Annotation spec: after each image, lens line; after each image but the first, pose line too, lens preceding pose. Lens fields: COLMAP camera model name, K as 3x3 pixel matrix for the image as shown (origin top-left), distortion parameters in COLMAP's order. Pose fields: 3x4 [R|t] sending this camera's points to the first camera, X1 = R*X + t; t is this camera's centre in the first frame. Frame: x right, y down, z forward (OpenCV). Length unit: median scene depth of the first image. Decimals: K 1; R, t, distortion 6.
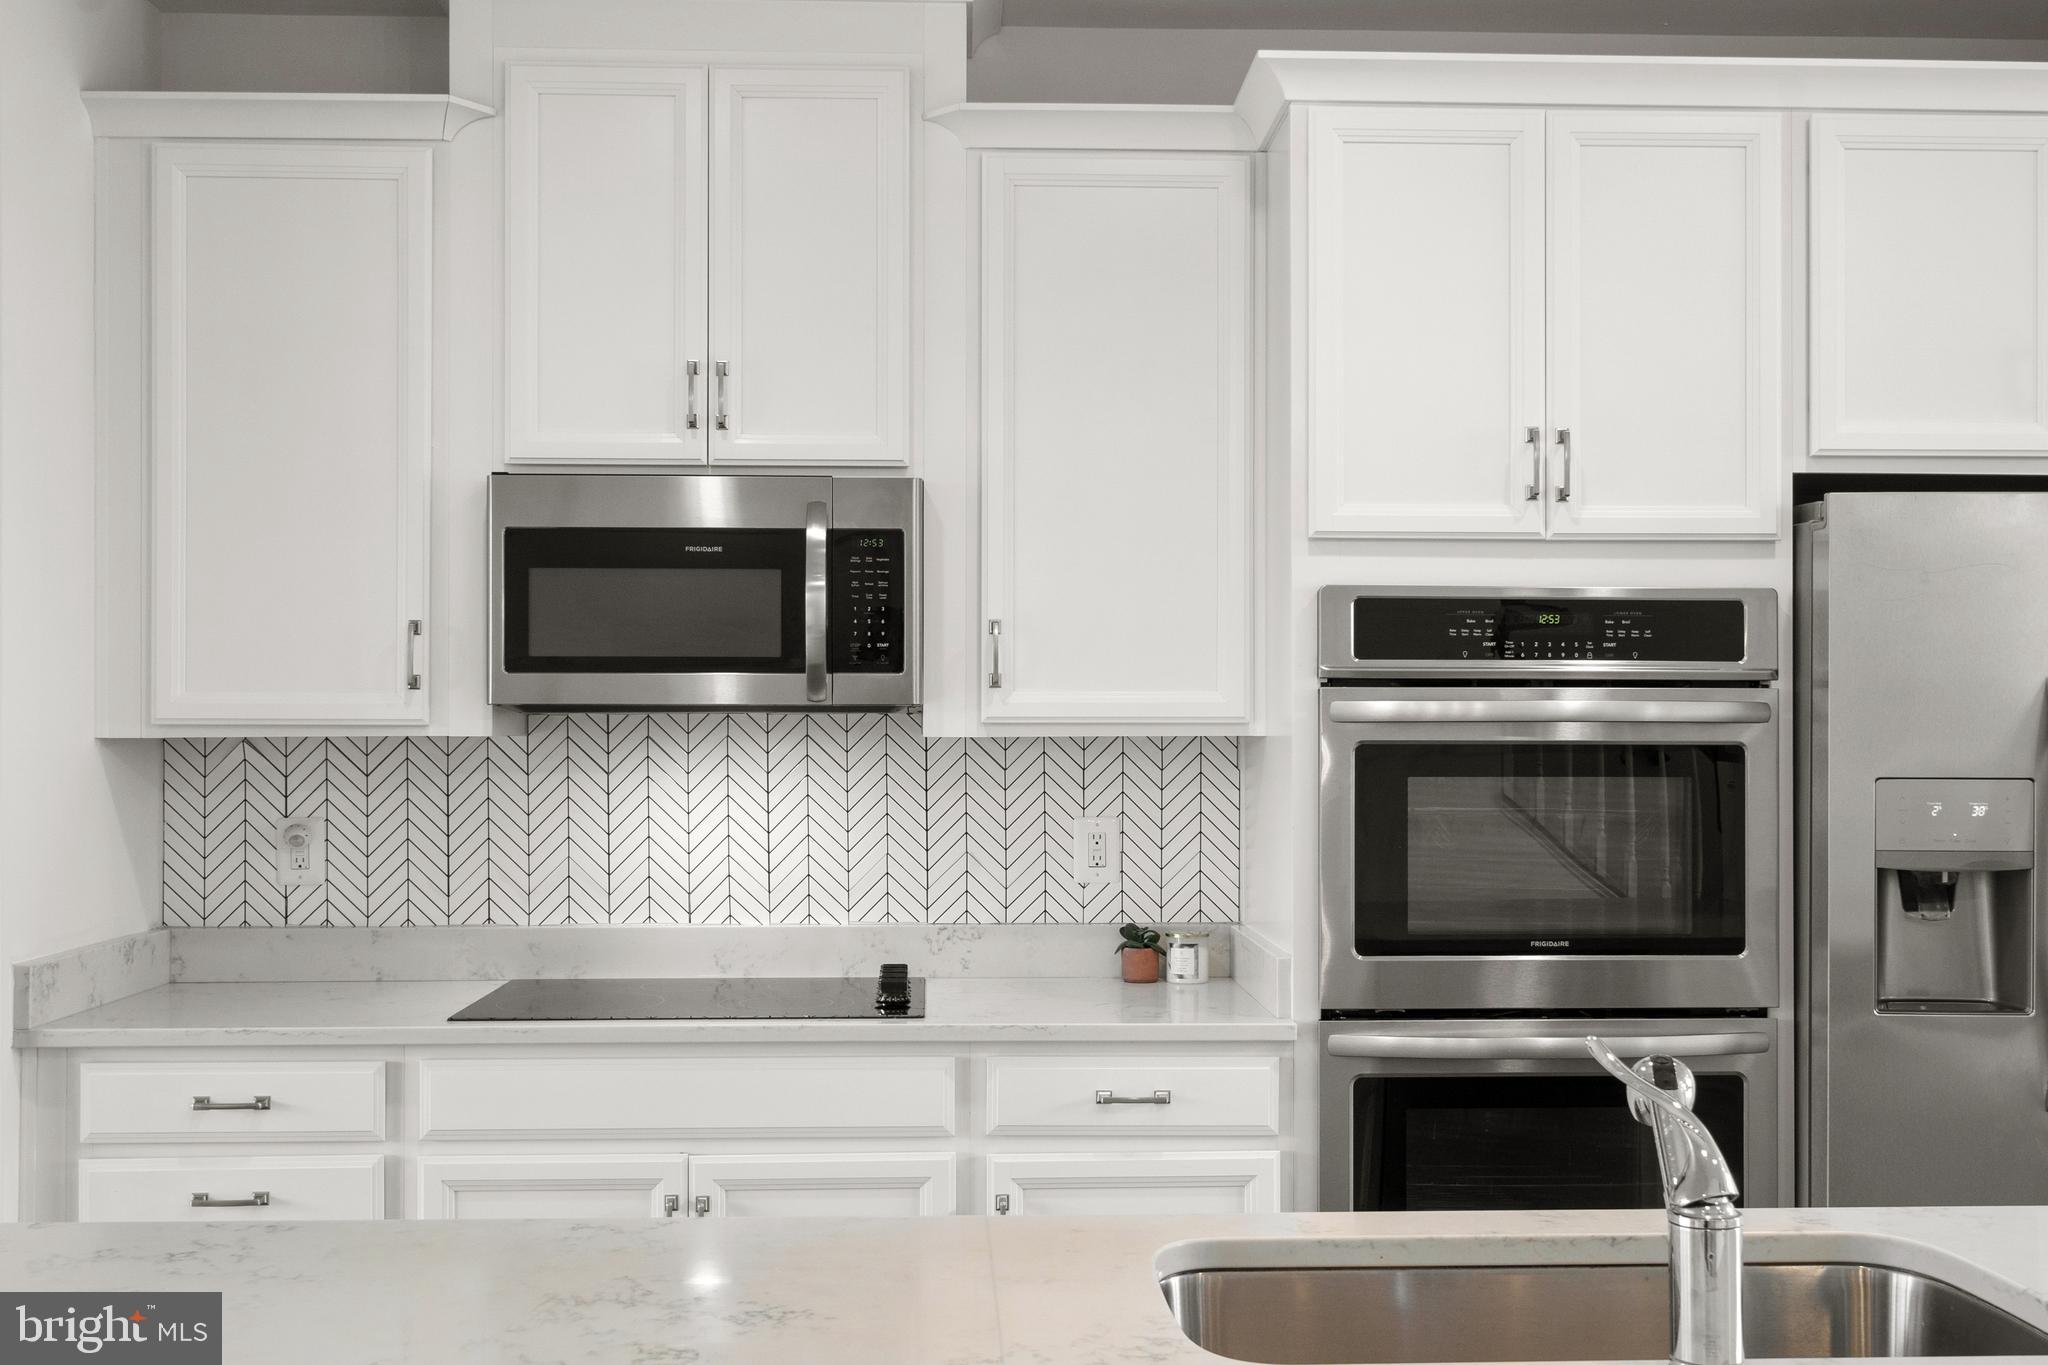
lens RADIAL K [[2037.2, 0, 1027.6], [0, 2037.2, 706.7], [0, 0, 1]] dist [0.007395, 0.005439]
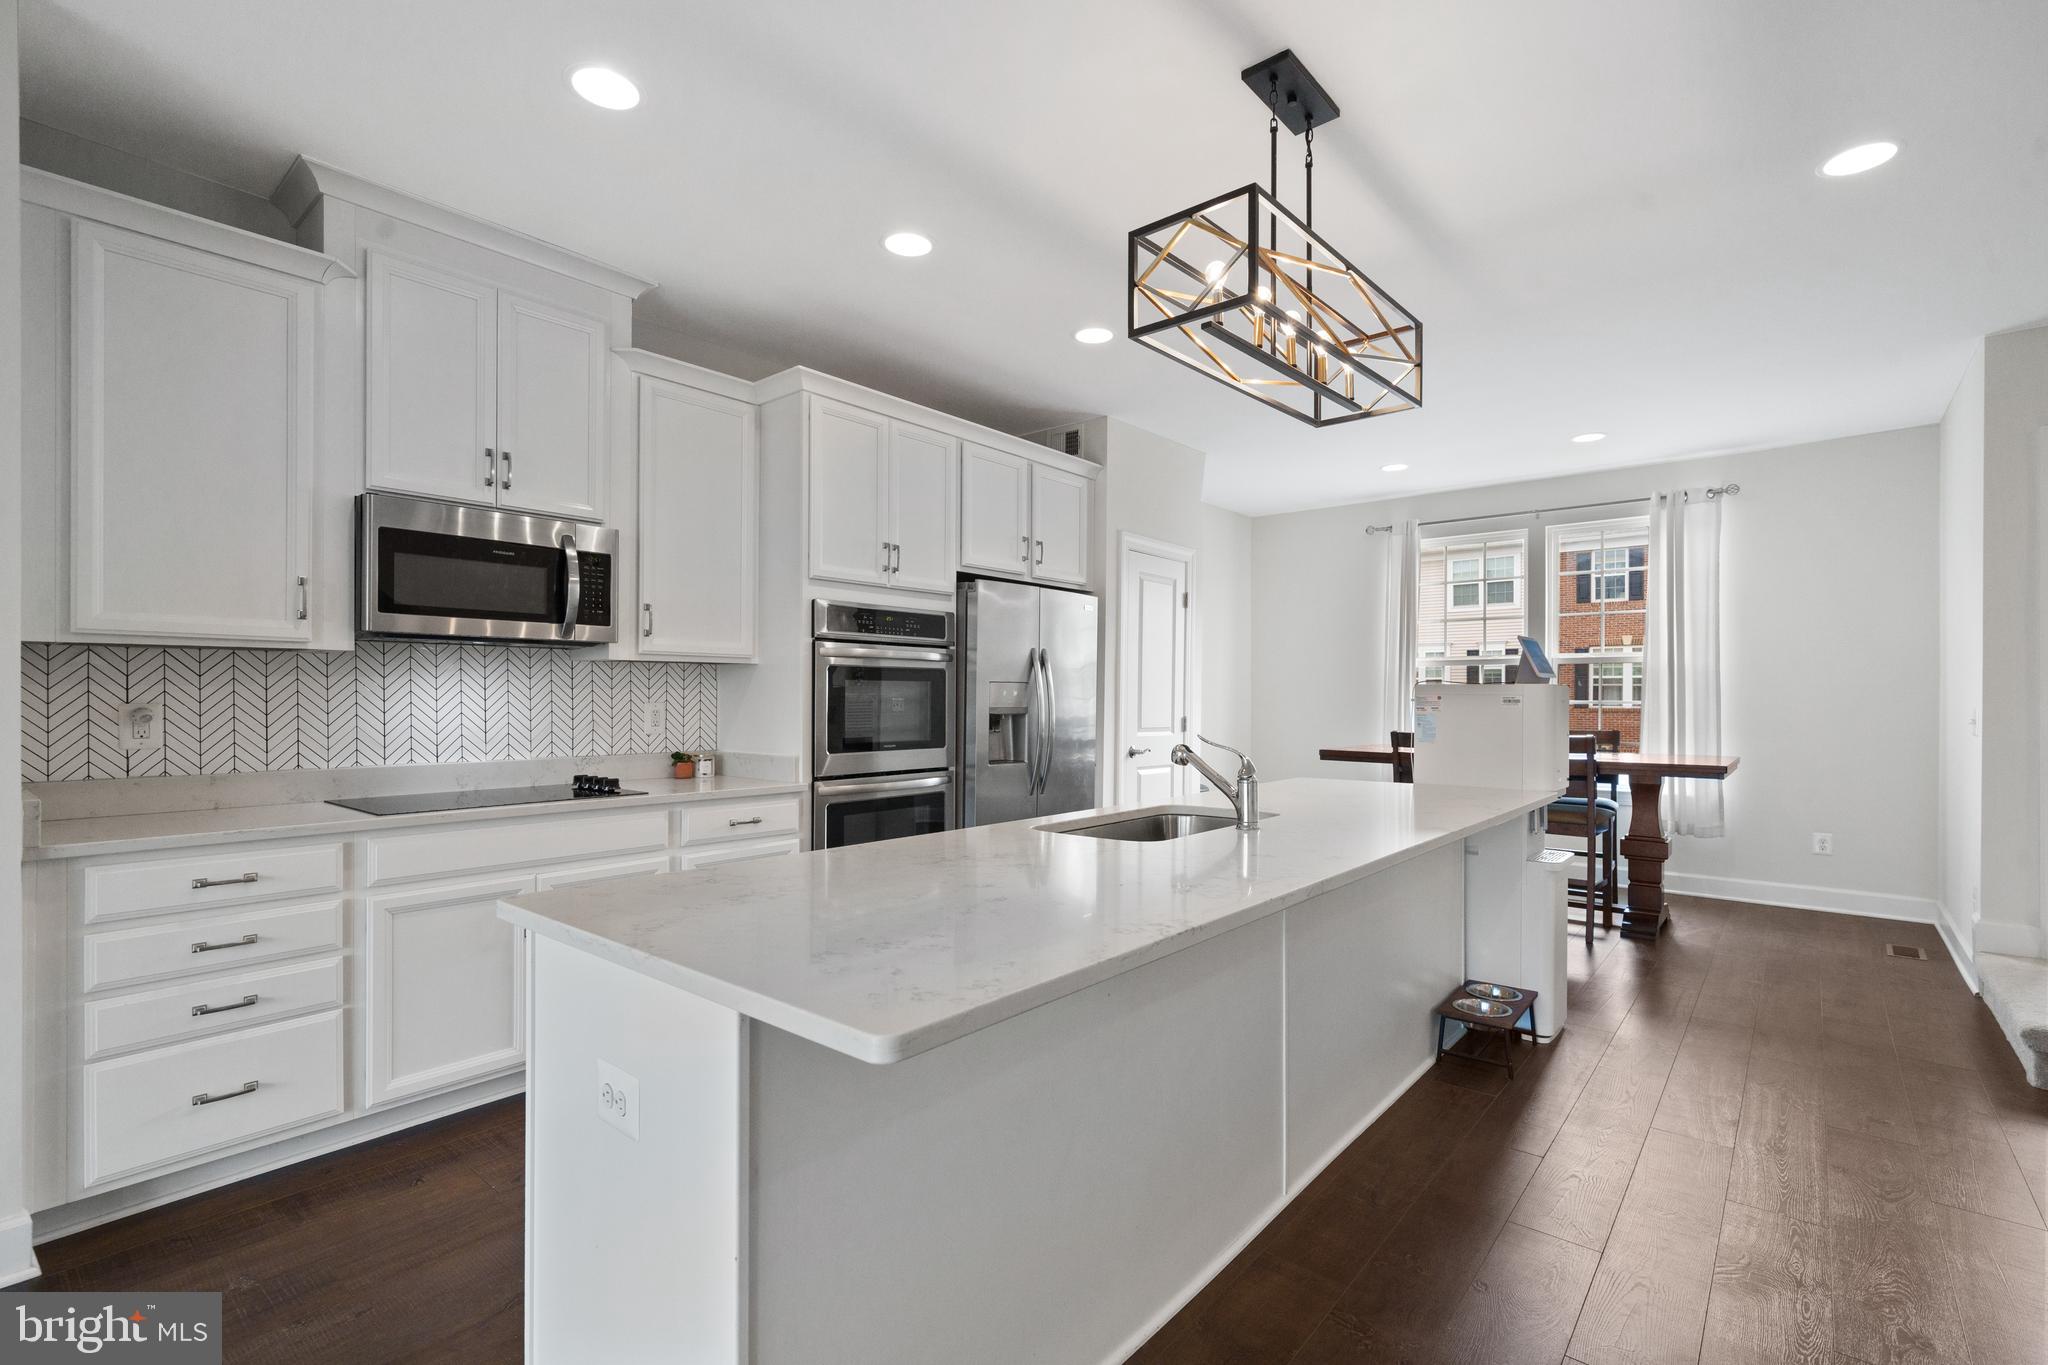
lens RADIAL K [[925.0, 0, 1018.9], [0, 925.0, 693.9], [0, 0, 1]] dist [0.003112, 0.000680]
pose [[0.684744, 0.003456, 0.728776, -0.437309], [-0.010150, 0.999937, 0.004795, 0.040270], [-0.728713, -0.010680, 0.684736, 0.082831]]
